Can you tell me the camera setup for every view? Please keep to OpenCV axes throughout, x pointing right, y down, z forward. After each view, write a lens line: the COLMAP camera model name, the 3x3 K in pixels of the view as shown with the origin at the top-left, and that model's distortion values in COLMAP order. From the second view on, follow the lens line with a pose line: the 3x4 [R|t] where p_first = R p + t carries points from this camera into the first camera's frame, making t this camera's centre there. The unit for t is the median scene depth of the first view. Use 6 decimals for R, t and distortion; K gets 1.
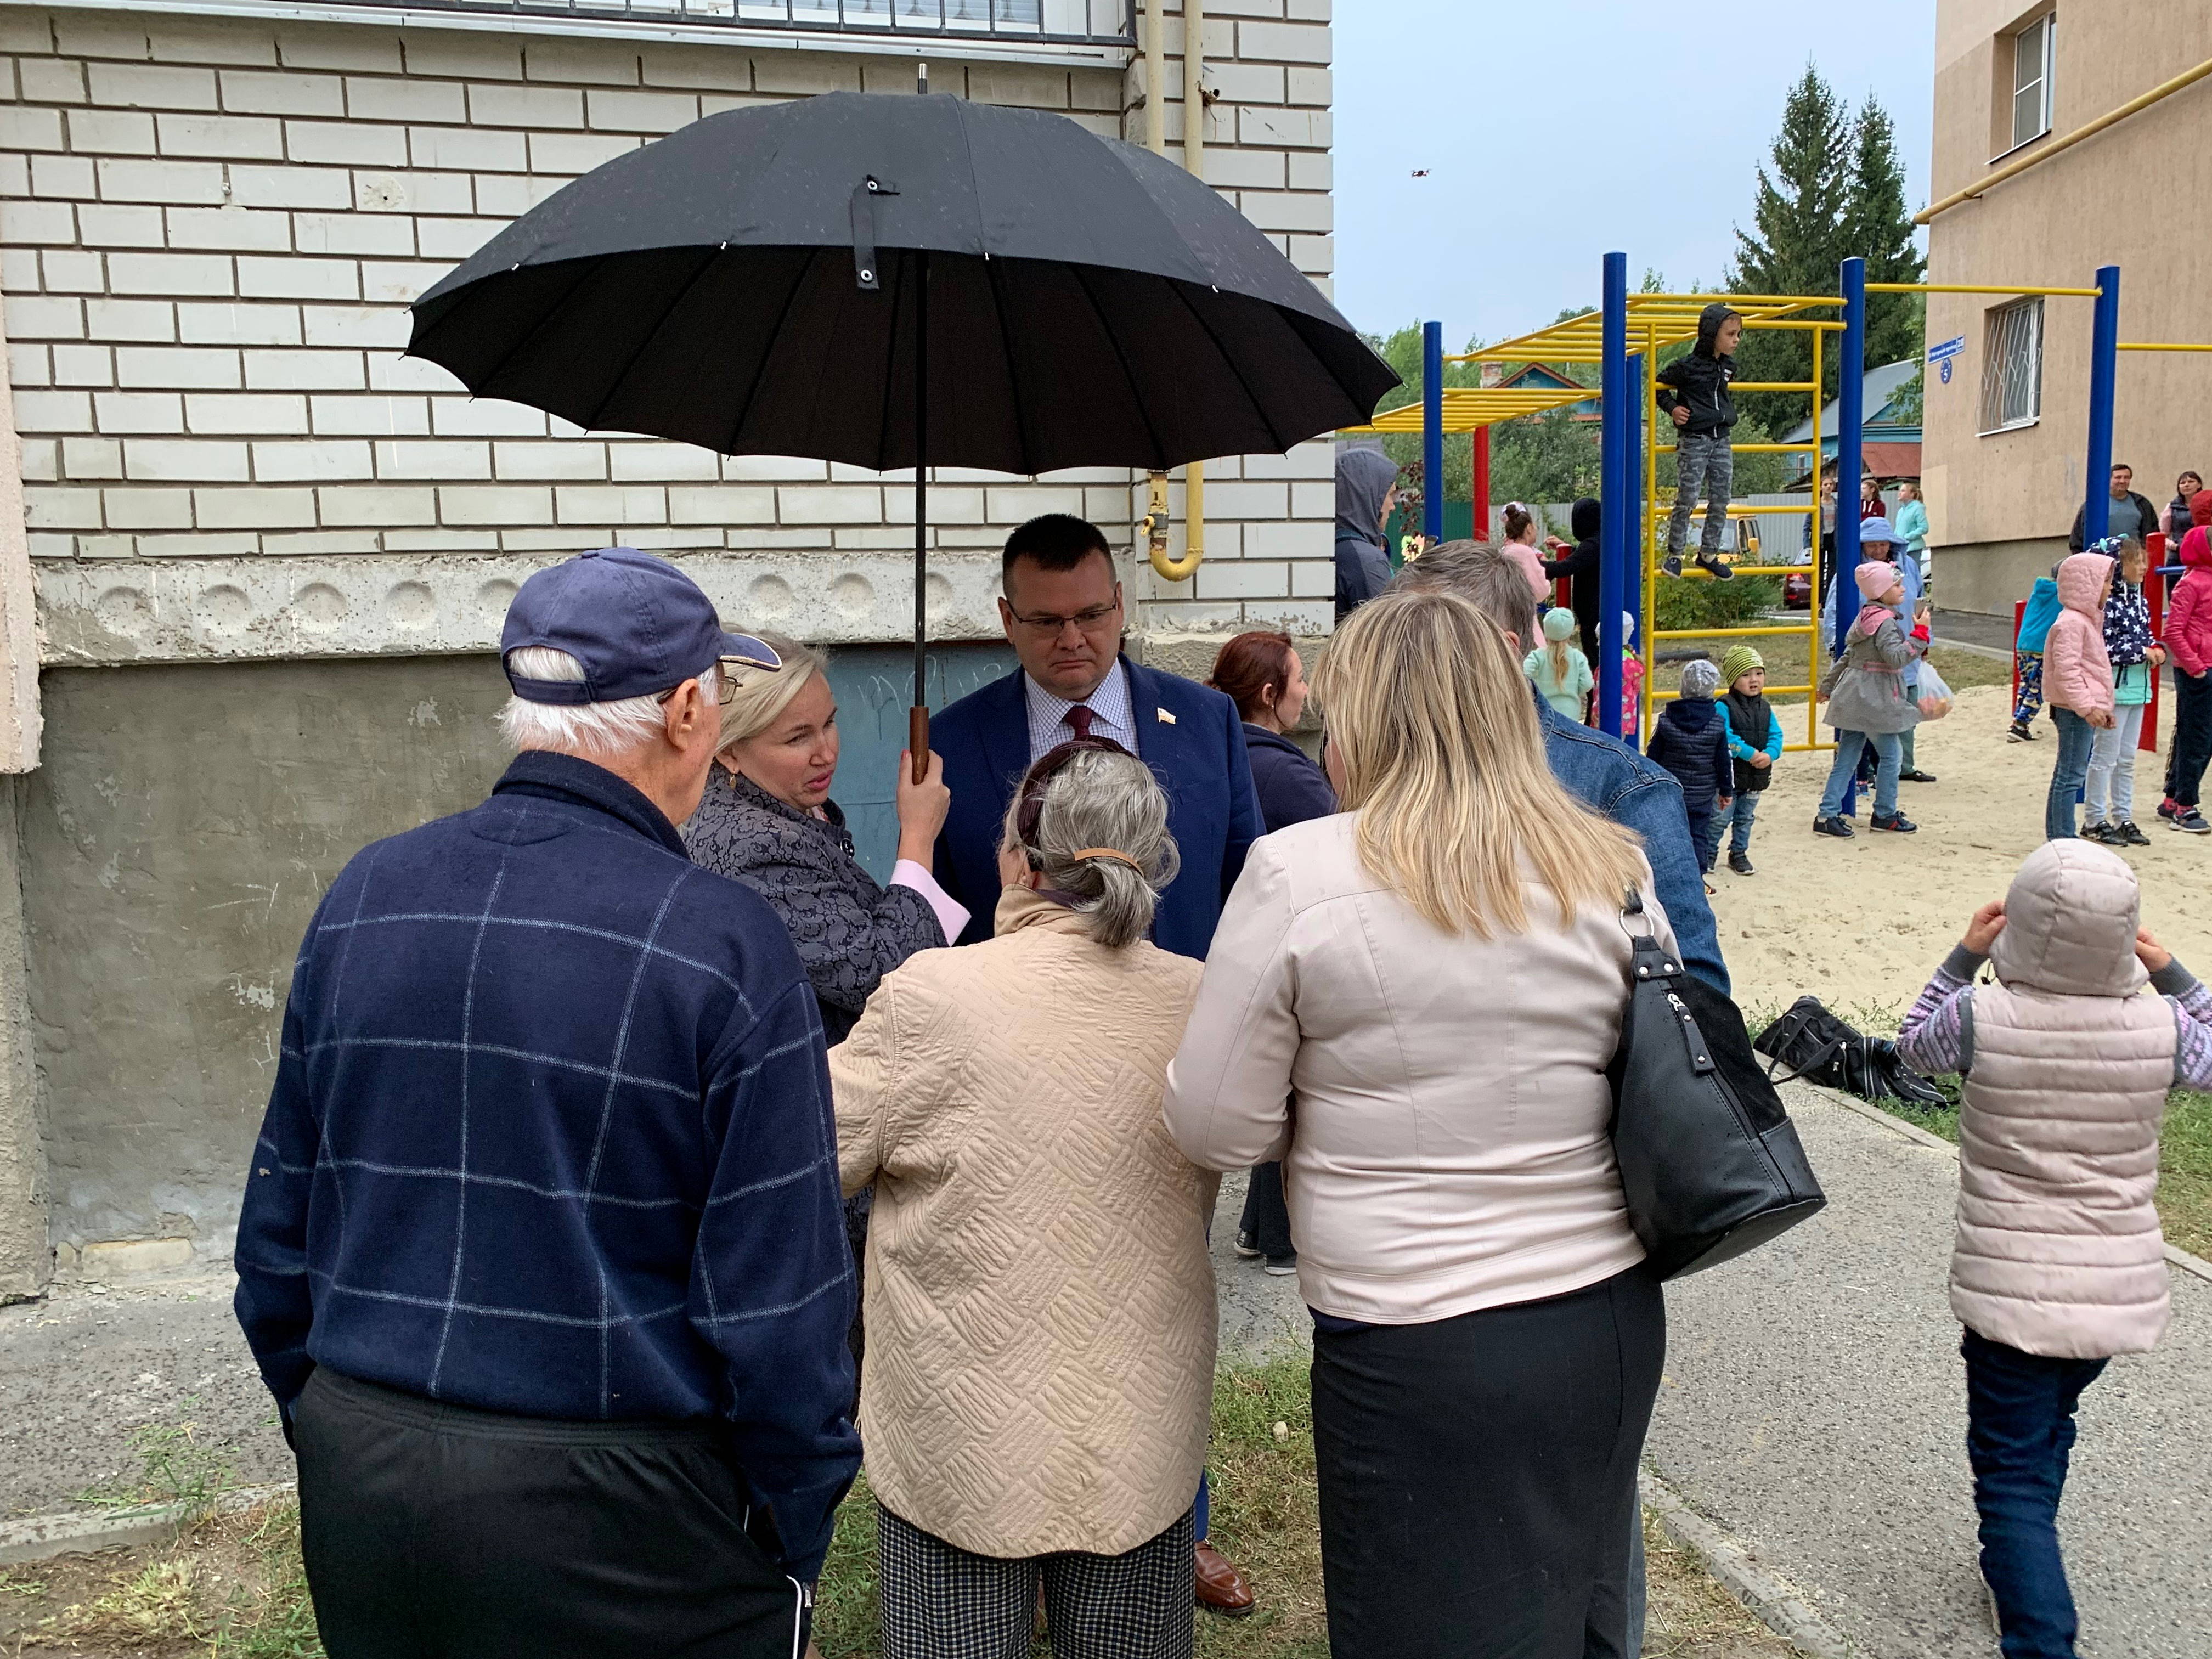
lens RADIAL K [[1796.3, 0, 1105.8], [0, 1796.3, 820.8], [0, 0, 1]] dist [-0.000806, -0.005912]
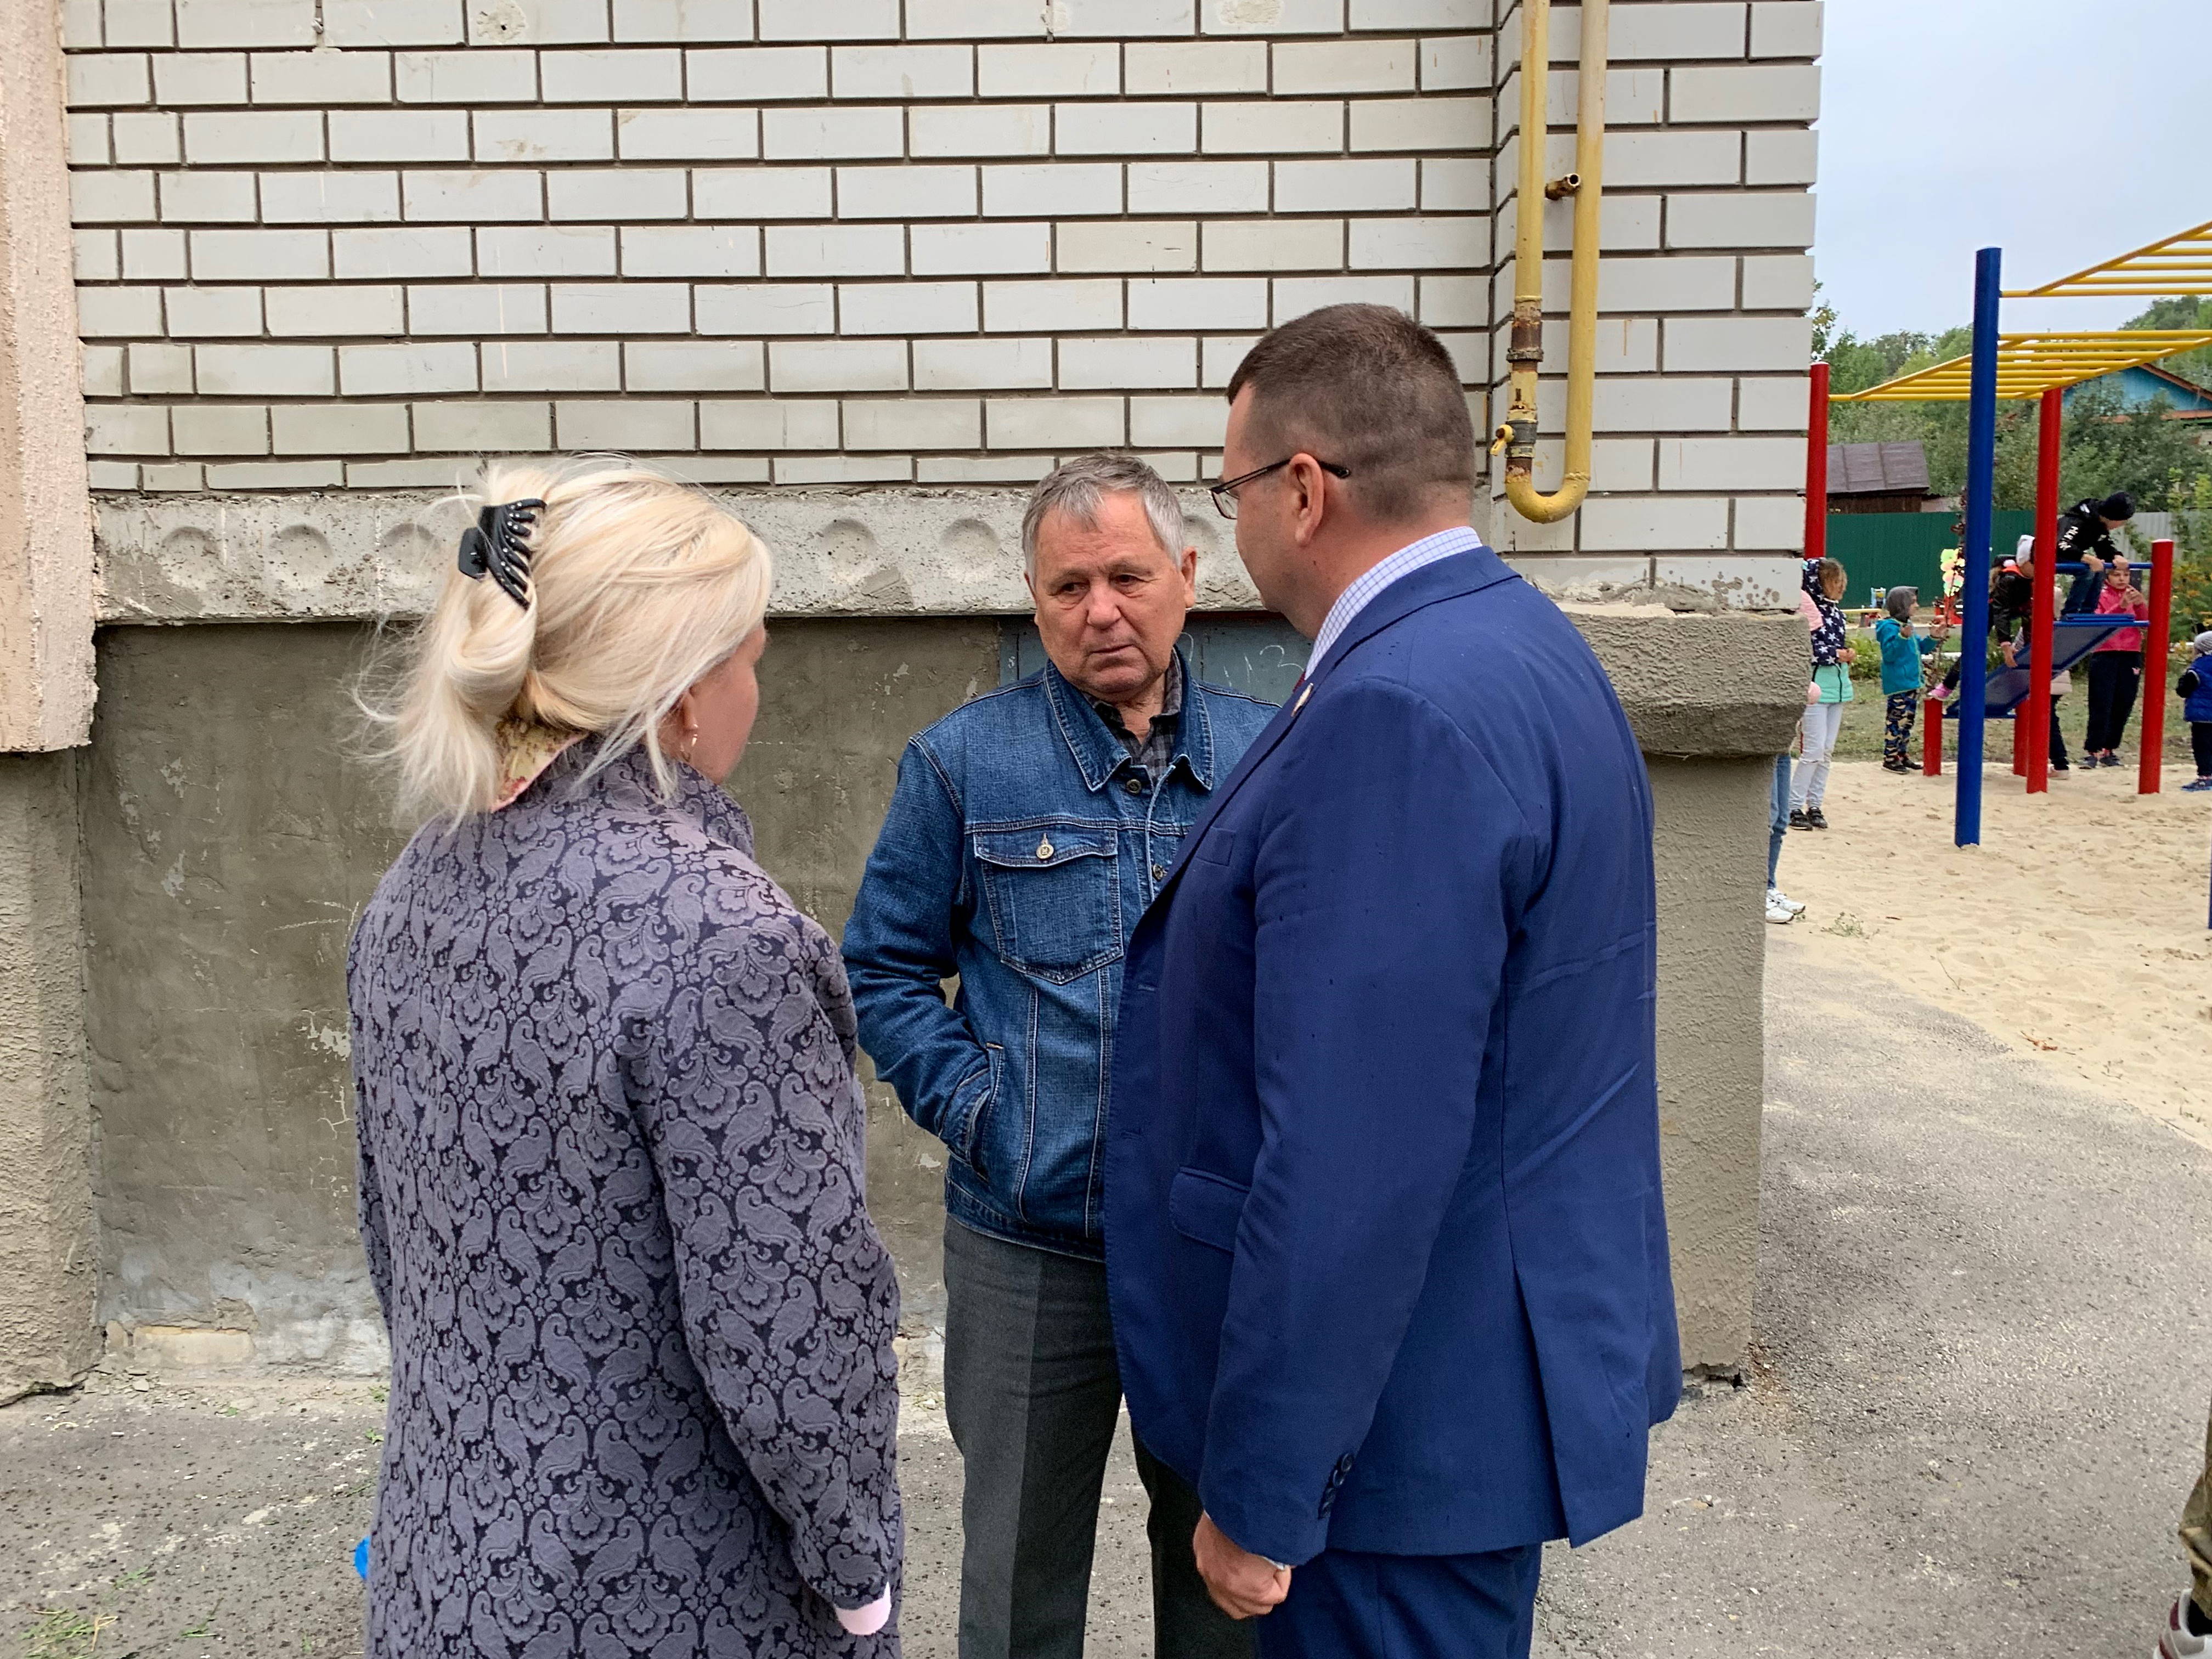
lens RADIAL K [[1710.9, 0, 1082.7], [0, 1710.9, 797.9], [0, 0, 1]] dist [0.032106, -0.018635]
pose [[0.955386, 0.043202, -0.292183, 0.069147], [-0.048052, 0.998800, -0.009441, -0.020087], [0.291424, 0.023060, 0.956316, 0.370352]]
